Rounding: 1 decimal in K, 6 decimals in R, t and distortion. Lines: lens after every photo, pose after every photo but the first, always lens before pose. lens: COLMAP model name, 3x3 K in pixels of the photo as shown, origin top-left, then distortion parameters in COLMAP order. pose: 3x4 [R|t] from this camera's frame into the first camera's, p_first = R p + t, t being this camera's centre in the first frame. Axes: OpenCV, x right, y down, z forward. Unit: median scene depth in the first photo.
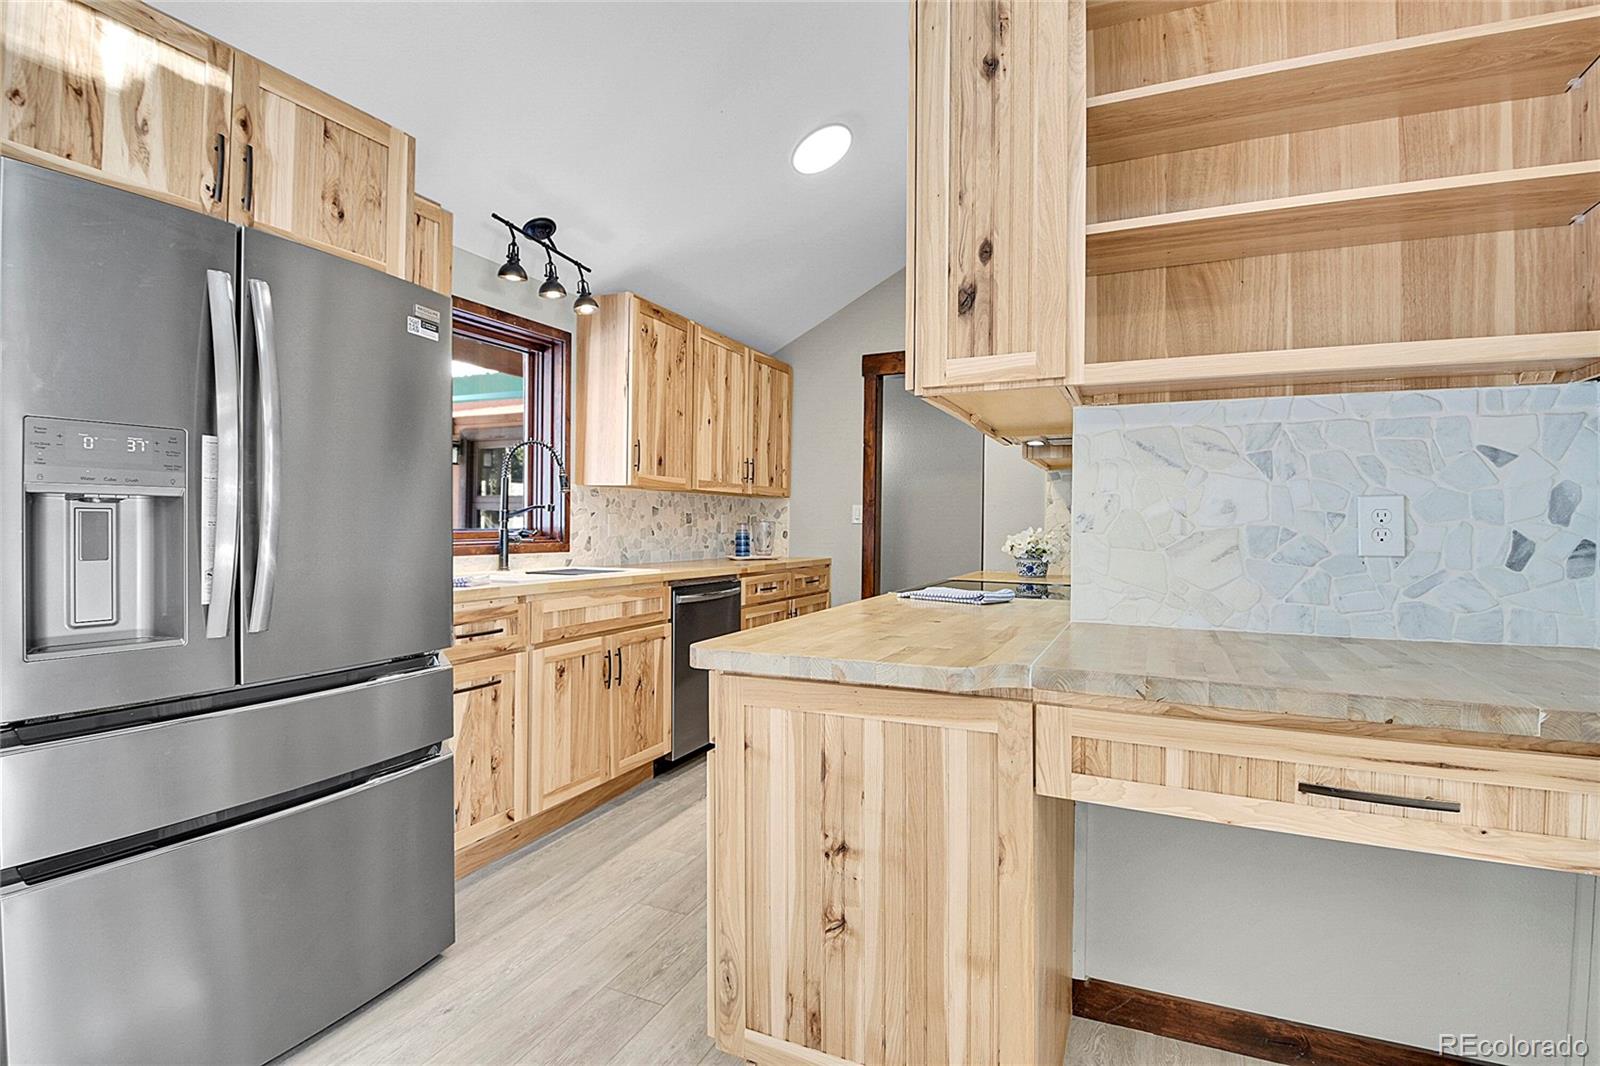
lens RADIAL K [[736.1, 0, 800.0], [0, 736.1, 533.0], [0, 0, 1]] dist [0.001323, -0.021253]
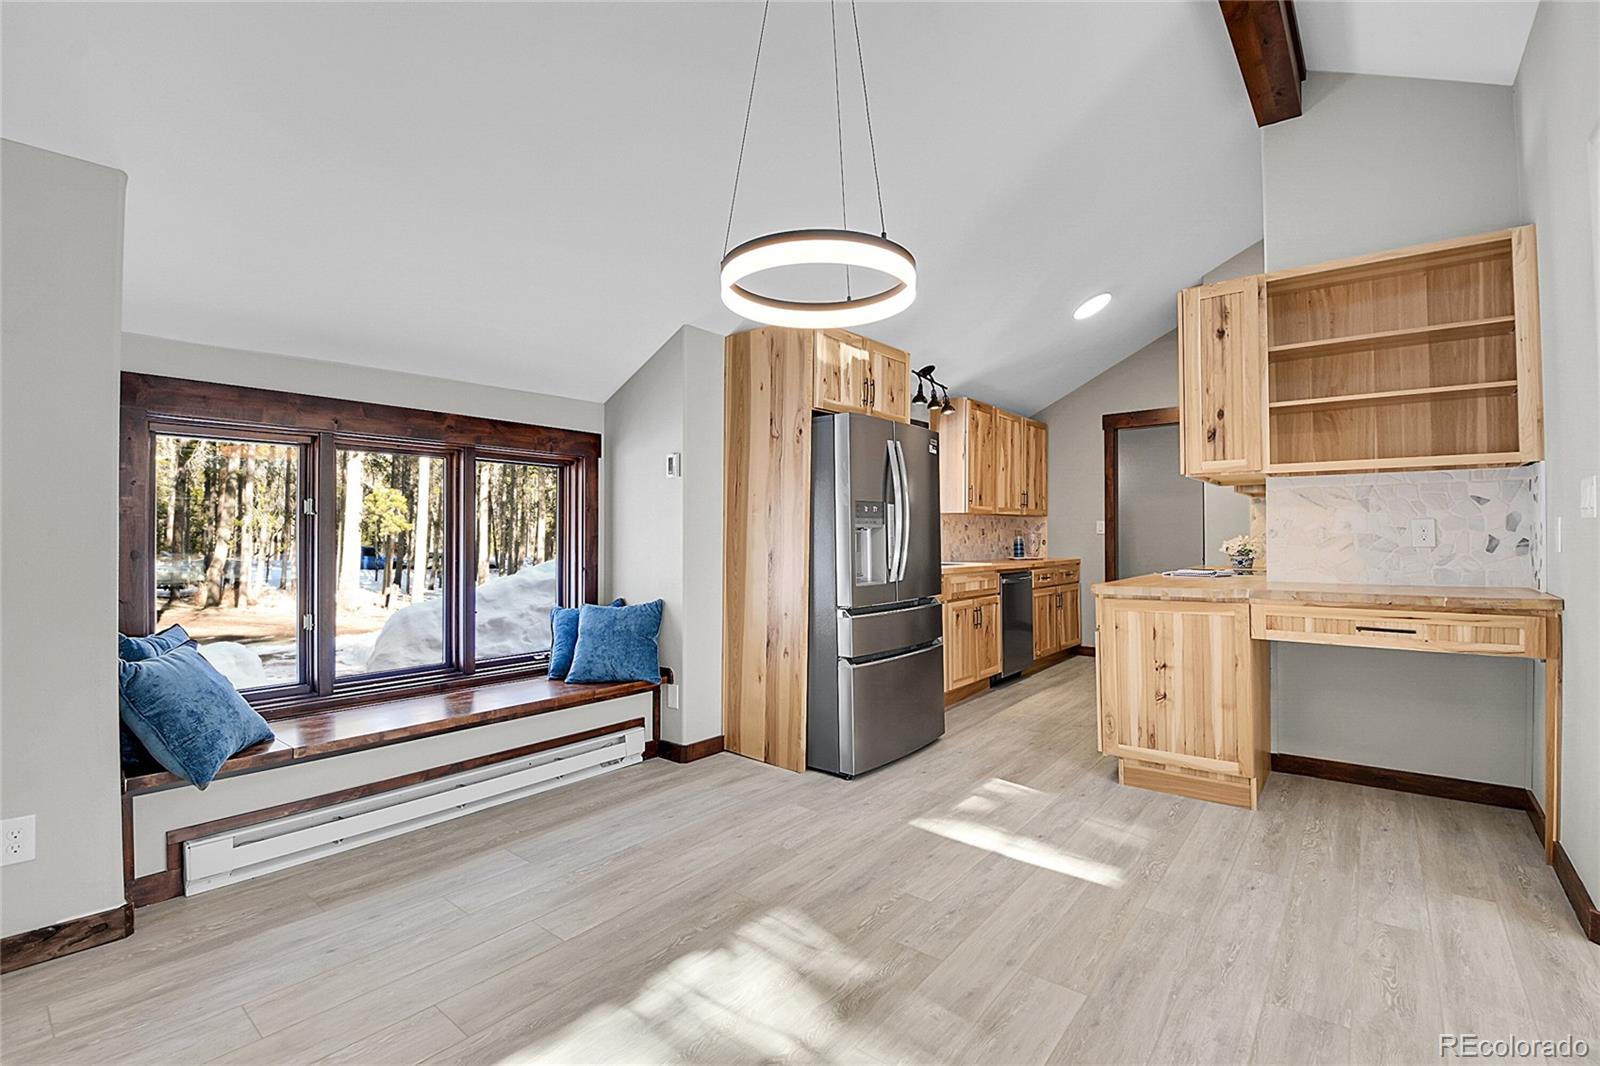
lens RADIAL K [[703.5, 0, 786.4], [0, 703.5, 529.1], [0, 0, 1]] dist [0.001513, -0.027787]
pose [[0.966208, -0.014209, -0.257372, -0.453109], [0.008863, 0.999720, -0.021919, 0.006150], [0.257611, 0.018897, 0.966064, -1.319442]]
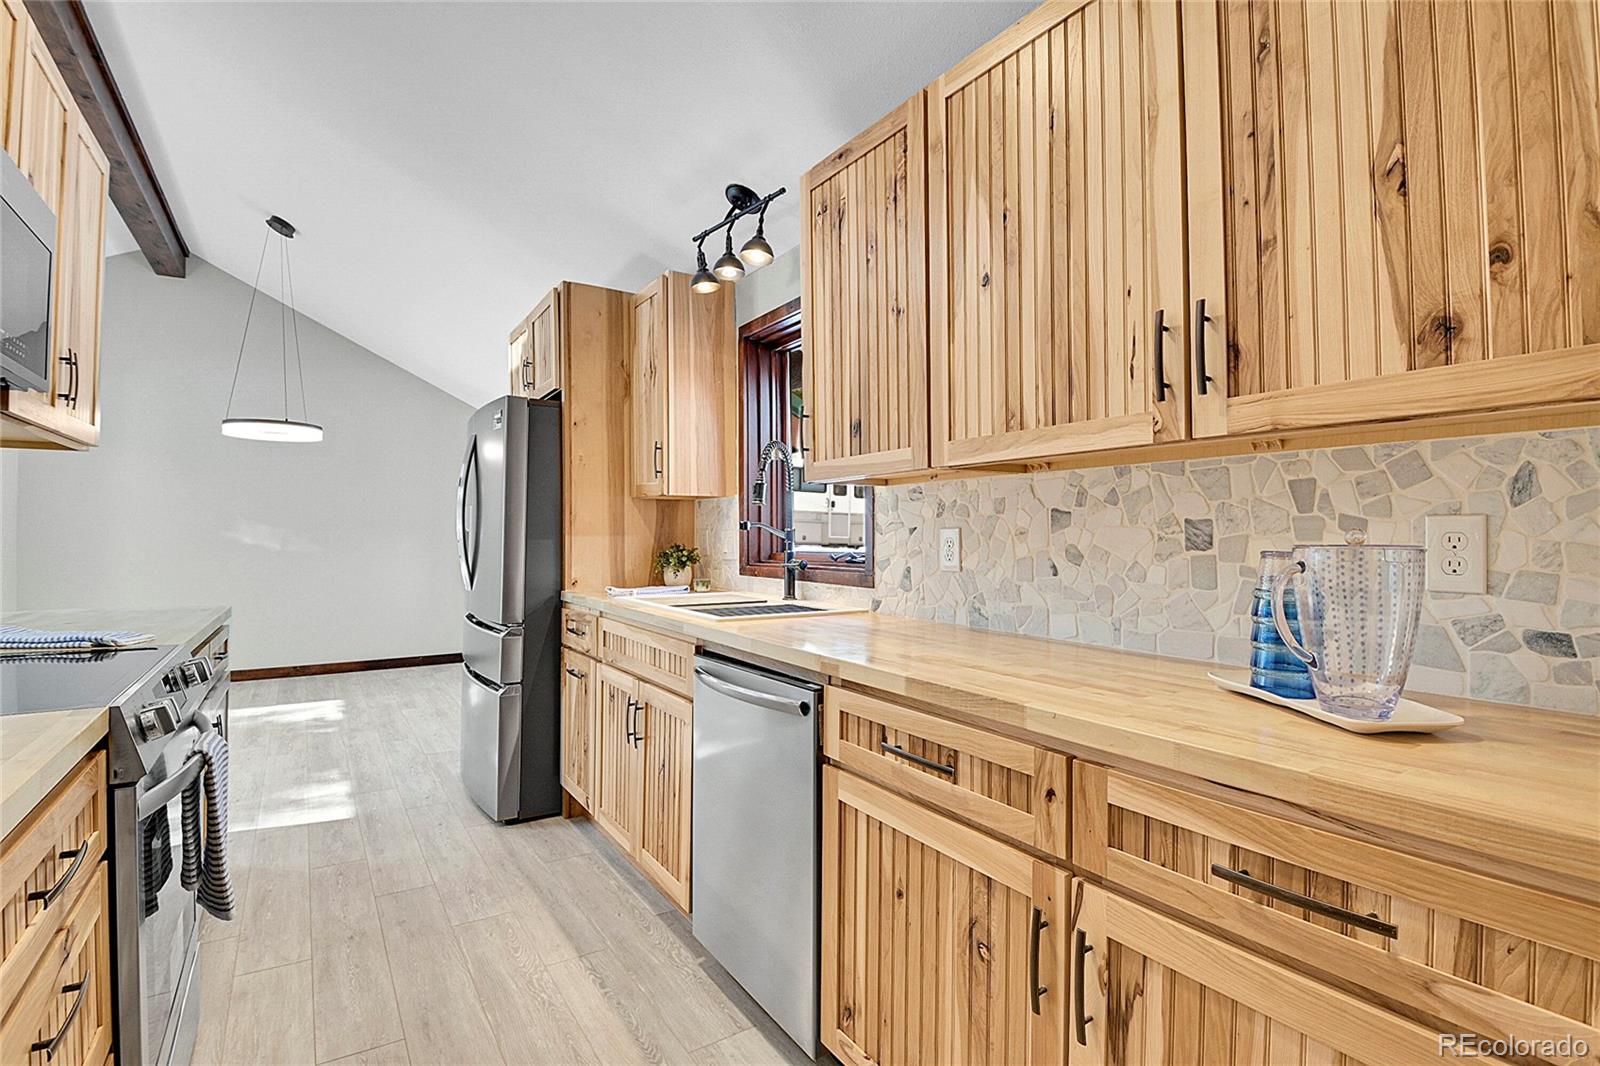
lens RADIAL K [[703.5, 0, 786.4], [0, 703.5, 529.1], [0, 0, 1]] dist [0.001513, -0.027787]
pose [[-0.499743, -0.014465, -0.866053, 0.586059], [-0.013221, 0.999871, -0.009071, -0.045069], [0.866073, 0.006917, -0.499870, 2.662813]]
